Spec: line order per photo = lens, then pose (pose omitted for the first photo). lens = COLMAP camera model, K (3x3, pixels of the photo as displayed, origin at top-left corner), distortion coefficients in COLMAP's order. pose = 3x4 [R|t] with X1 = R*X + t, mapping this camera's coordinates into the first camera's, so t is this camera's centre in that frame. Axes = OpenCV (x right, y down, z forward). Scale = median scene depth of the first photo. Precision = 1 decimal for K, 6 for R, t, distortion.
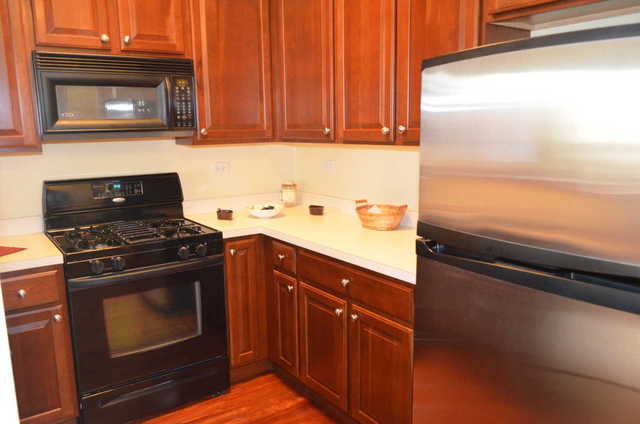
lens RADIAL K [[508.7, 0, 320.0], [0, 508.7, 212.0], [0, 0, 1]] dist [0.010355, 0.004758]
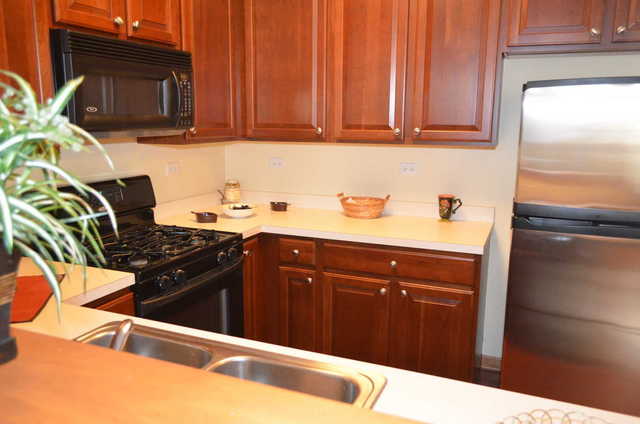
lens RADIAL K [[508.7, 0, 320.0], [0, 508.7, 212.0], [0, 0, 1]] dist [0.010355, 0.004758]
pose [[0.847111, -0.074155, 0.526216, -0.565600], [0.070442, 0.997147, 0.027120, -0.017618], [-0.526726, 0.014094, 0.849918, 0.088823]]
